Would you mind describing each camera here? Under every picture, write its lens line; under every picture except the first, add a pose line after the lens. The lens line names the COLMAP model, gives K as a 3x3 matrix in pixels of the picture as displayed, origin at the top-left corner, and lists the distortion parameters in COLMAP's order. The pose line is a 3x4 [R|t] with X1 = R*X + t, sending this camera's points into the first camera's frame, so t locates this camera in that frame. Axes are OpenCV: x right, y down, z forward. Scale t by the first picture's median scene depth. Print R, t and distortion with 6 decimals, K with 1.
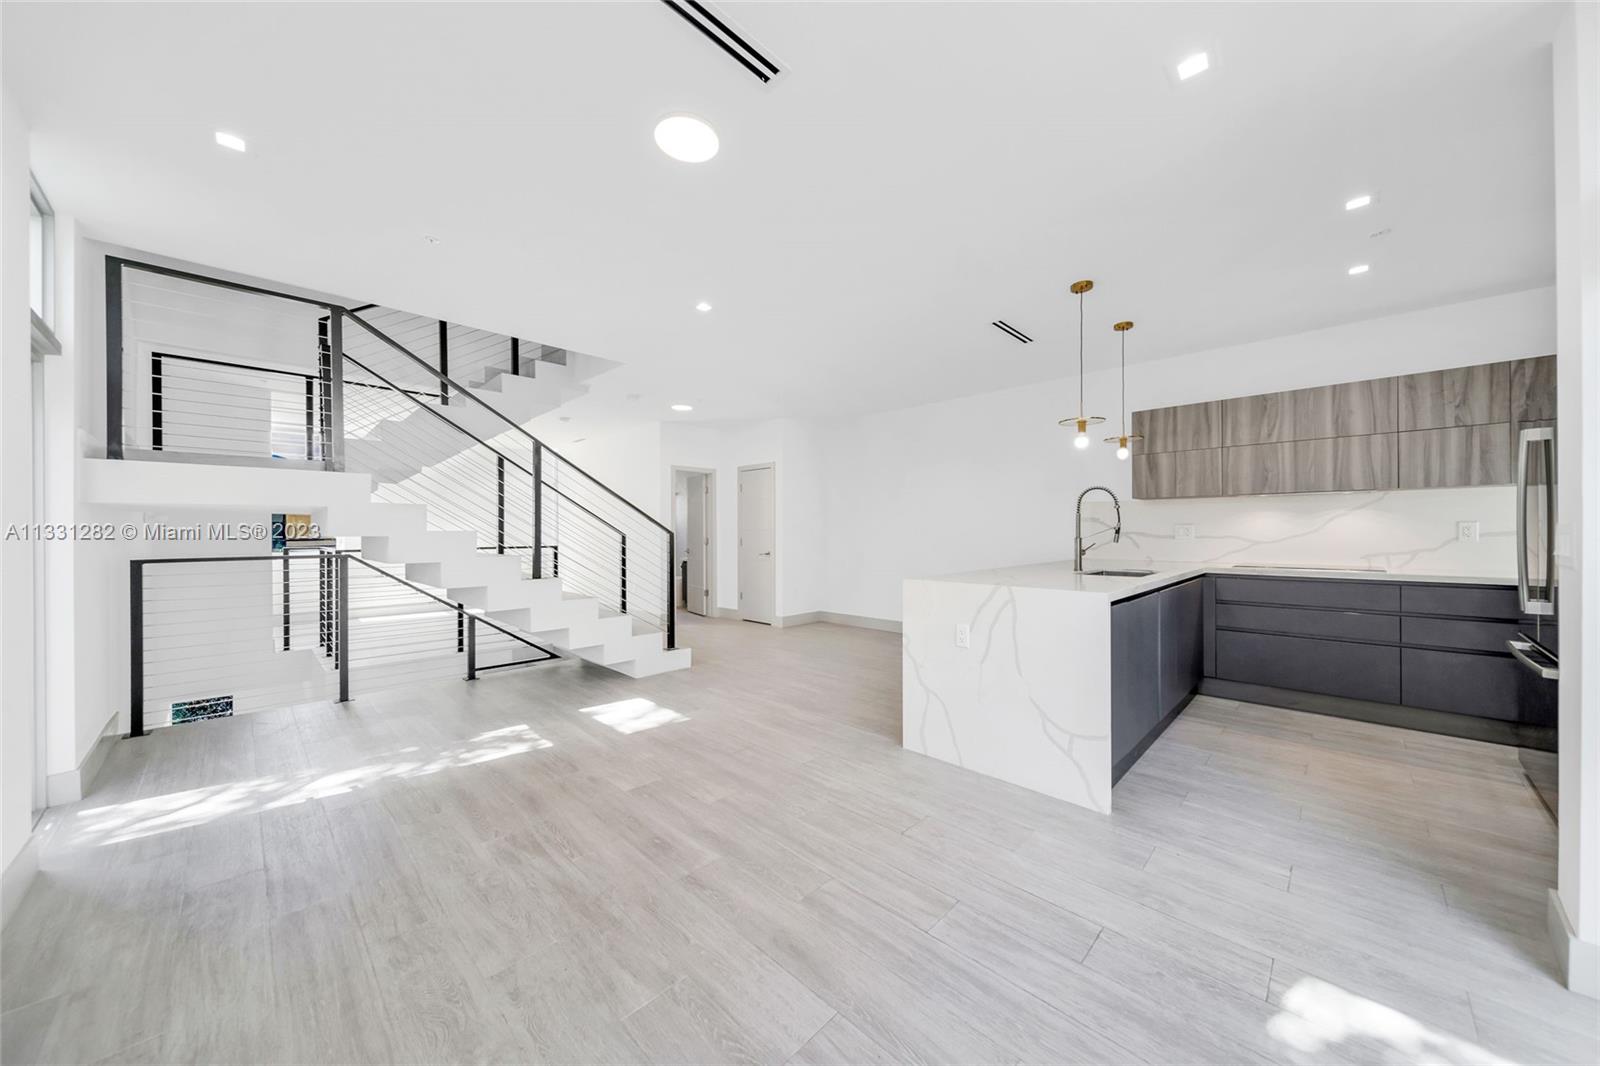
lens RADIAL K [[550.5, 0, 800.0], [0, 550.5, 533.0], [0, 0, 1]] dist [0.009807, -0.005153]
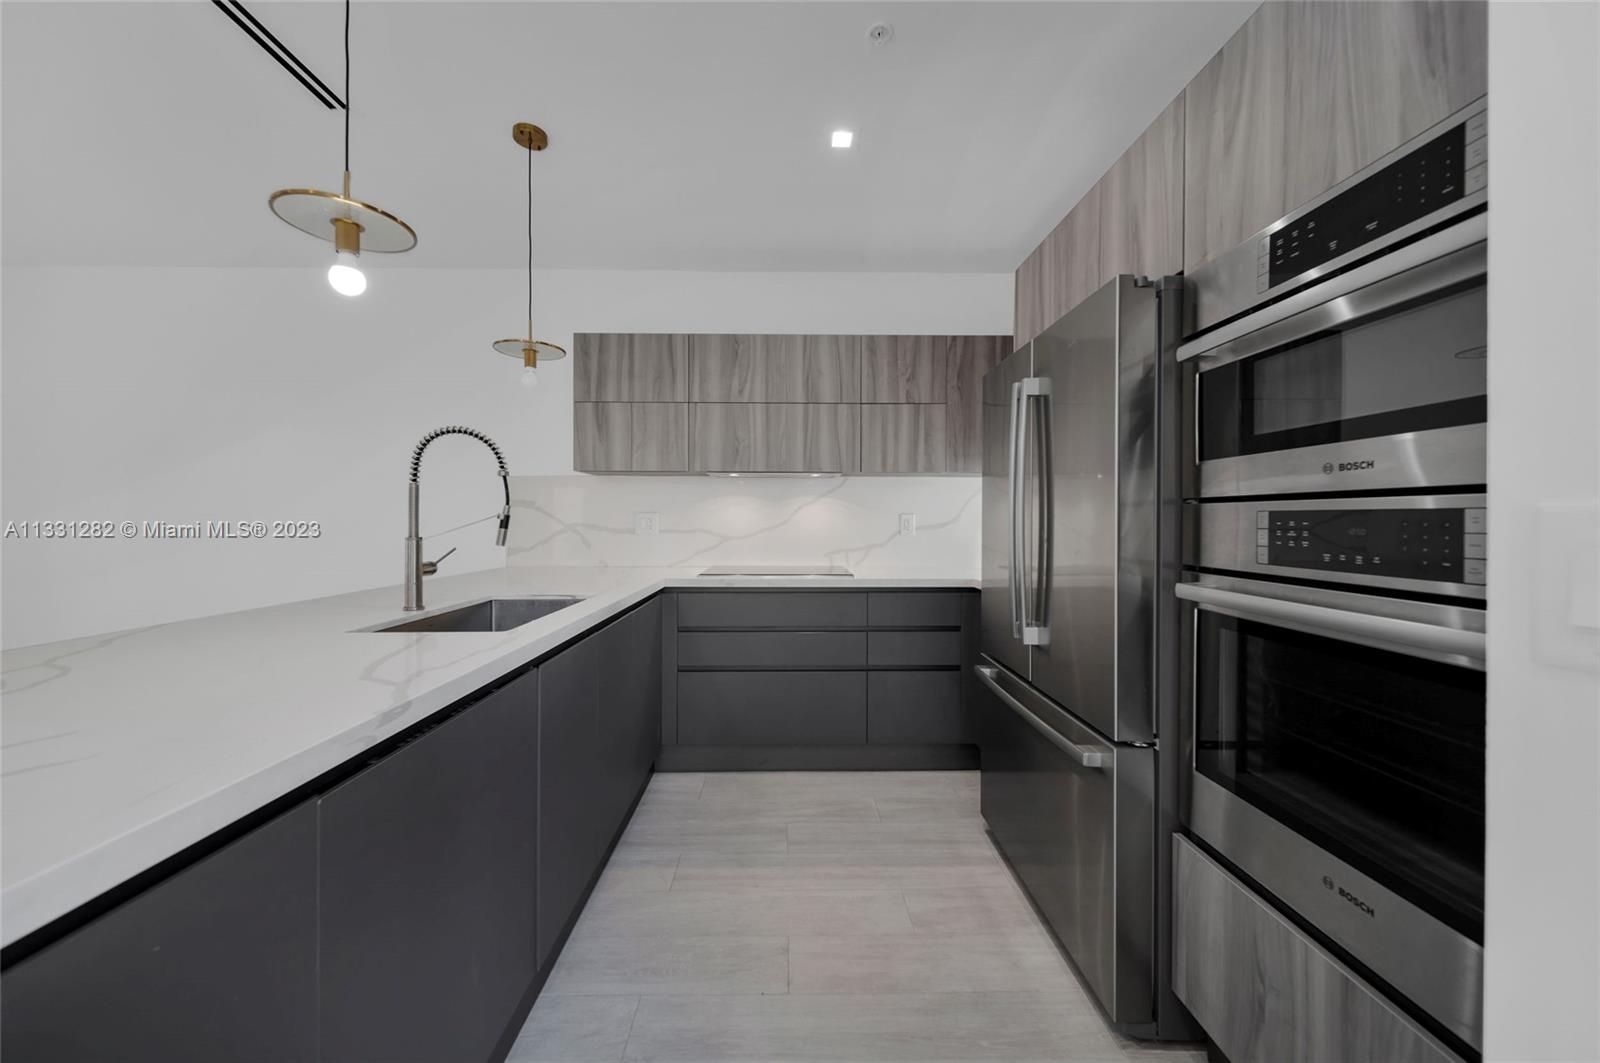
lens RADIAL K [[565.4, 0, 794.9], [0, 565.4, 523.8], [0, 0, 1]] dist [-0.000056, -0.000092]
pose [[0.700091, 0.002926, 0.714047, 0.411704], [-0.002710, 0.999995, -0.001442, -0.002491], [-0.714048, -0.000926, 0.700096, 0.478721]]
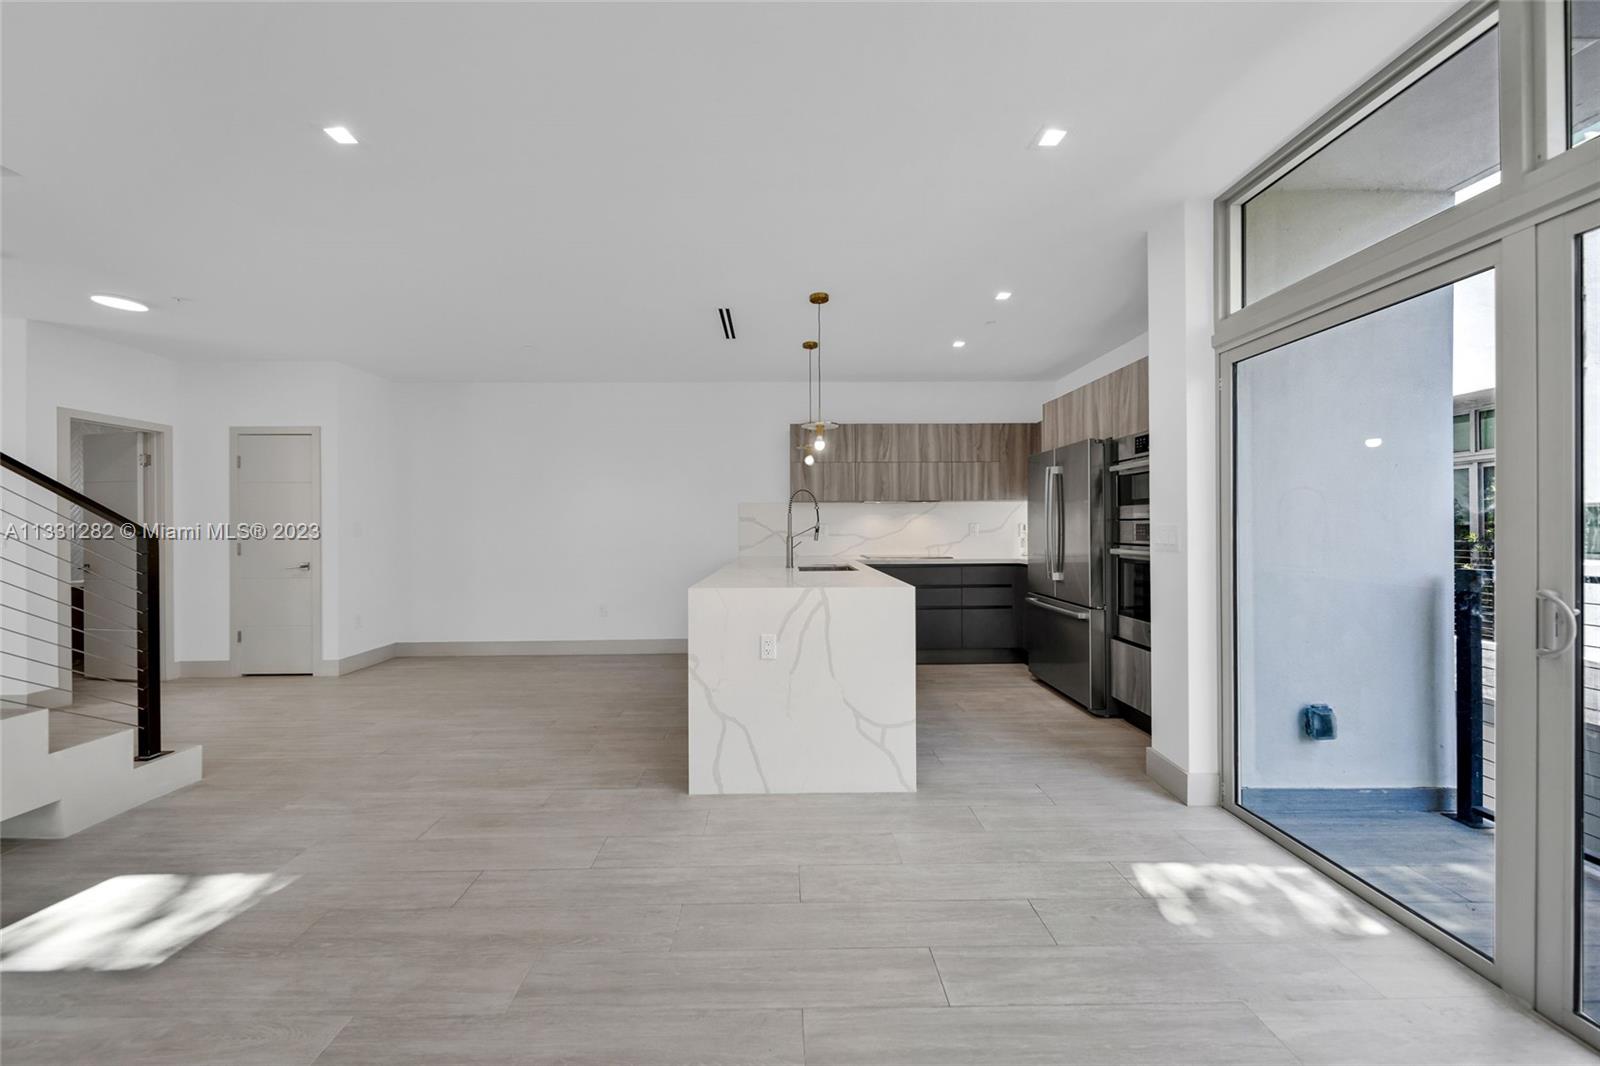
lens RADIAL K [[554.2, 0, 793.4], [0, 554.2, 529.6], [0, 0, 1]] dist [0.006941, -0.003511]
pose [[0.701467, -0.000069, 0.712702, -0.254092], [0.005103, 0.999975, -0.004925, 0.000932], [-0.712684, 0.007092, 0.701450, 0.269489]]
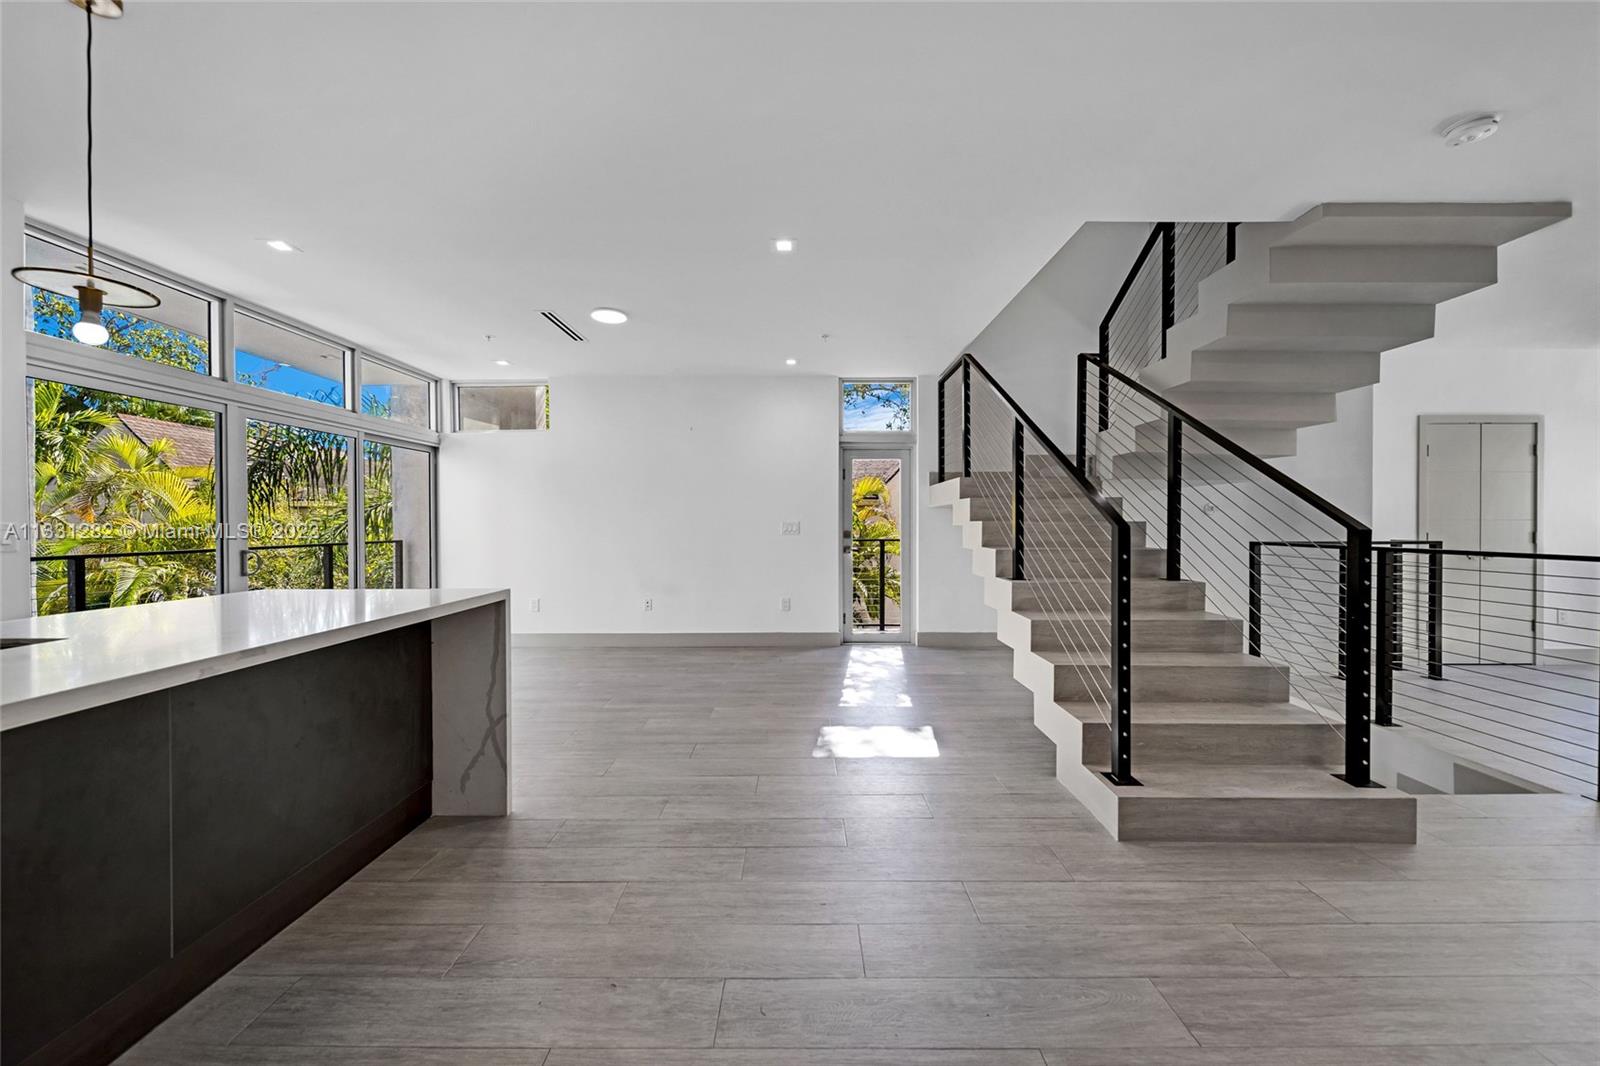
lens RADIAL K [[550.5, 0, 800.0], [0, 550.5, 533.0], [0, 0, 1]] dist [0.009807, -0.005153]
pose [[-0.706108, 0.021798, -0.707768, 0.372559], [0.008992, 0.999722, 0.021819, -0.000783], [0.708047, 0.009042, -0.706108, 1.563987]]
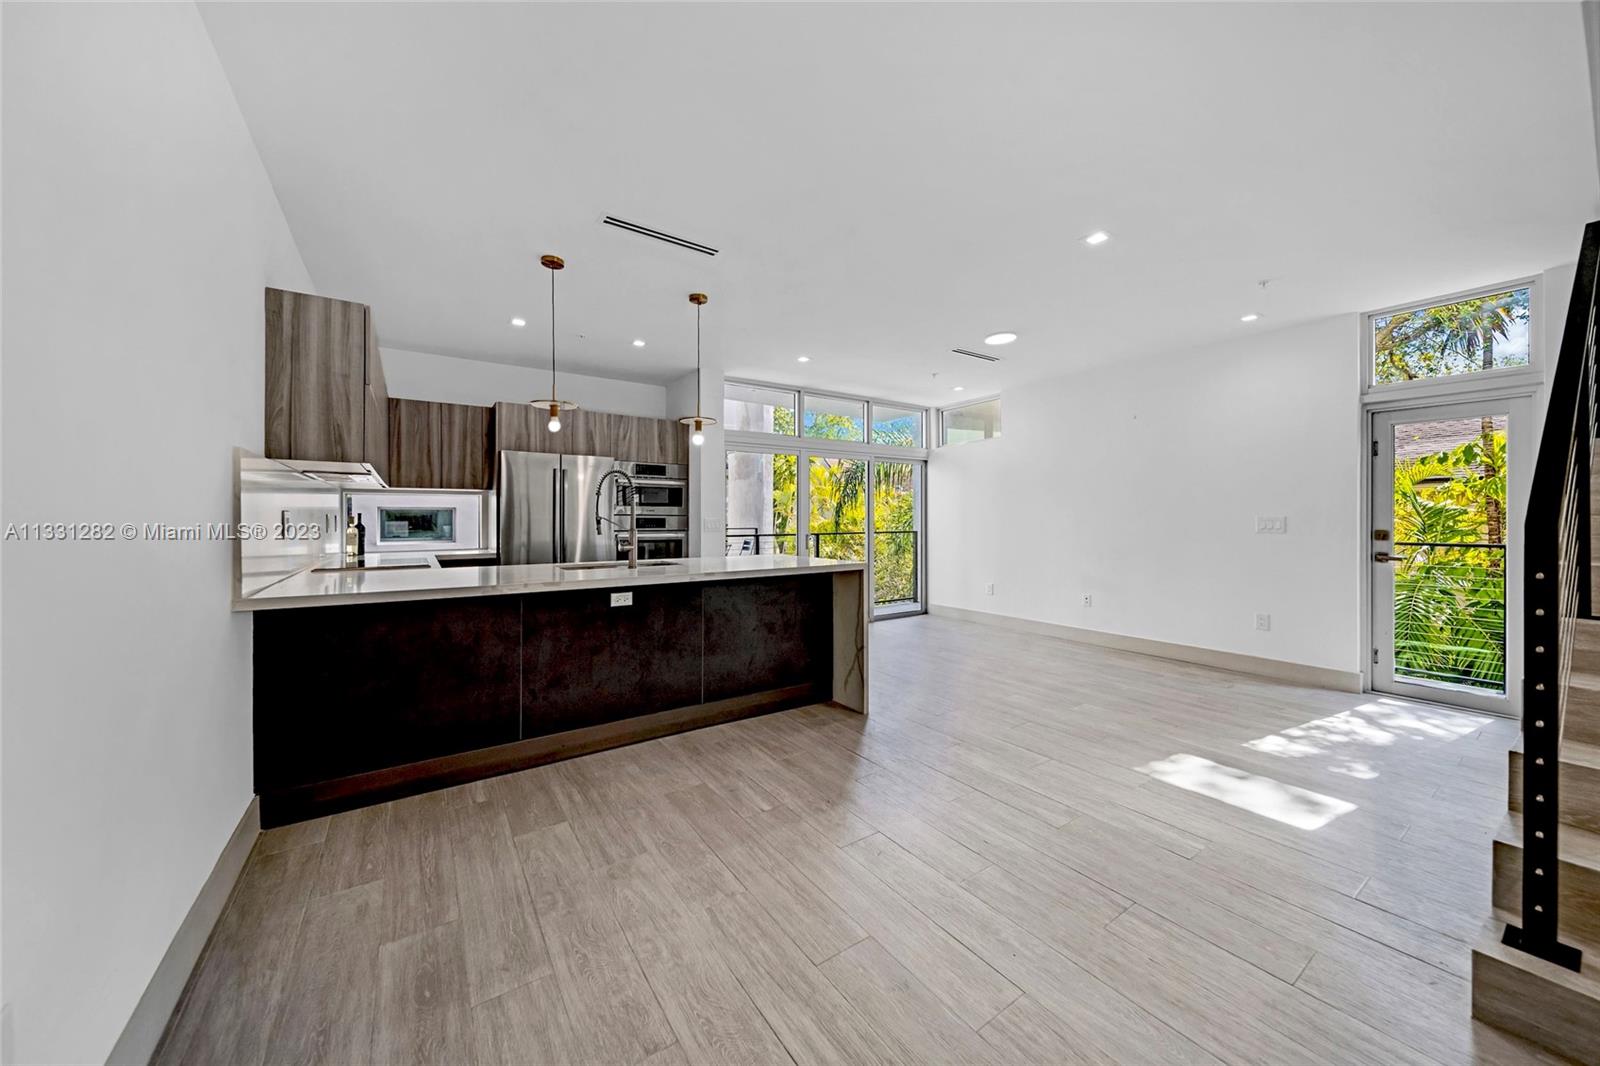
lens RADIAL K [[565.4, 0, 794.9], [0, 565.4, 525.3], [0, 0, 1]] dist [-0.000056, -0.000092]
pose [[-0.981690, 0.006076, 0.190386, 0.096287], [0.007677, 0.999941, 0.007674, 0.002116], [-0.190329, 0.008995, -0.981679, 1.855387]]
